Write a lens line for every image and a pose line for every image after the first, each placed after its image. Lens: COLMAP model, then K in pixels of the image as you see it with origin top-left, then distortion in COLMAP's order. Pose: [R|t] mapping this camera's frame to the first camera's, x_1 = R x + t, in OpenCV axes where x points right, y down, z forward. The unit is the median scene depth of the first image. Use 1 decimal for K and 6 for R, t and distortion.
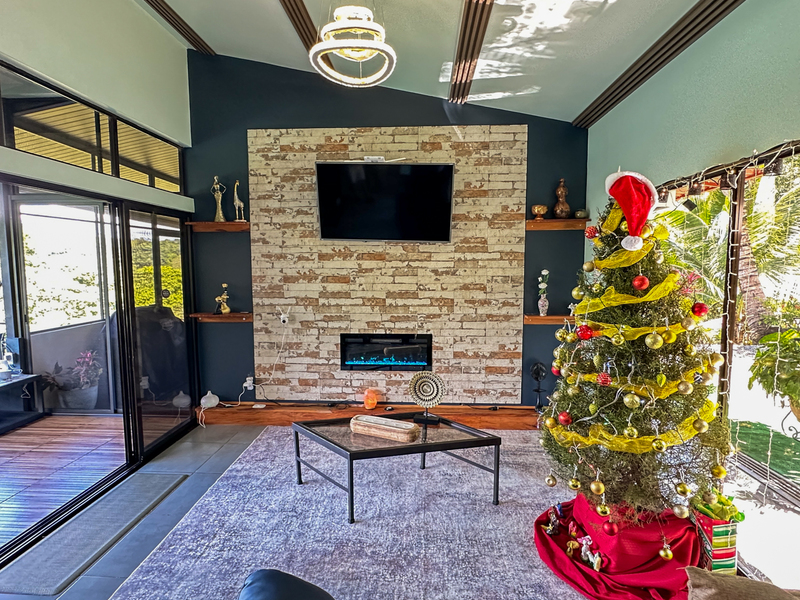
lens RADIAL K [[430.3, 0, 401.5], [0, 430.3, 299.3], [0, 0, 1]] dist [-0.005093, 0.000370]
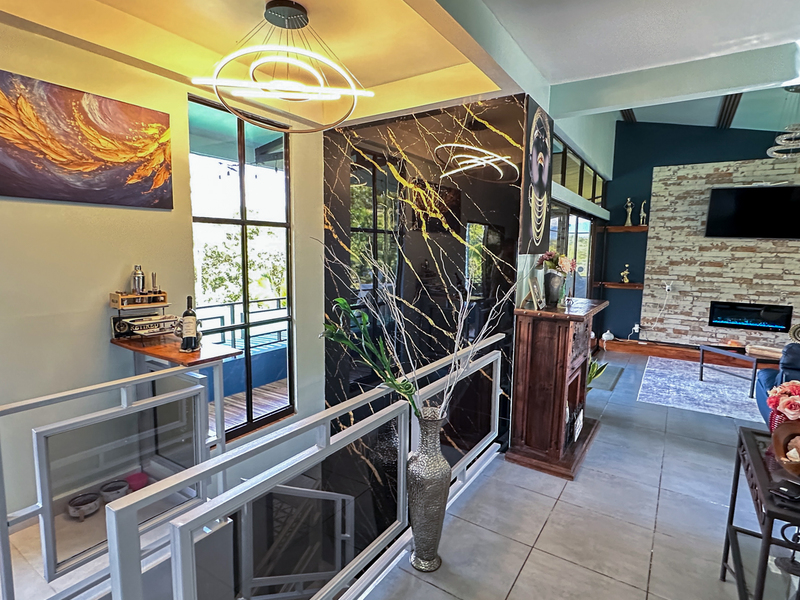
lens RADIAL K [[430.3, 0, 399.8], [0, 430.3, 300.5], [0, 0, 1]] dist [-0.005093, 0.000370]
pose [[0.863995, 0.075941, -0.497740, -0.335007], [-0.062211, 0.997087, 0.044138, 0.080080], [0.499642, -0.007170, 0.866202, -0.820569]]
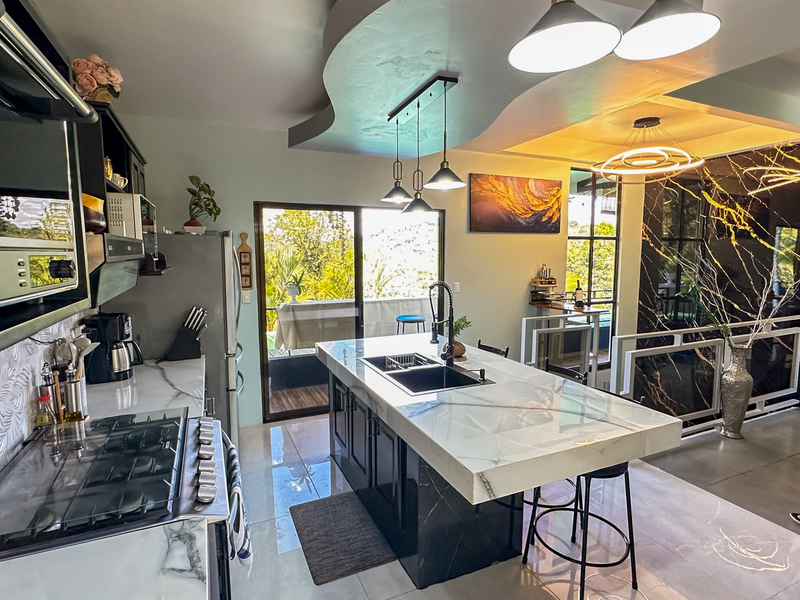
lens RADIAL K [[430.3, 0, 400.1], [0, 430.3, 301.2], [0, 0, 1]] dist [-0.005093, 0.000370]
pose [[0.455513, 0.096323, -0.885003, 0.244665], [-0.078404, 0.994607, 0.067898, 0.214151], [0.886770, 0.038460, 0.460608, -2.183504]]
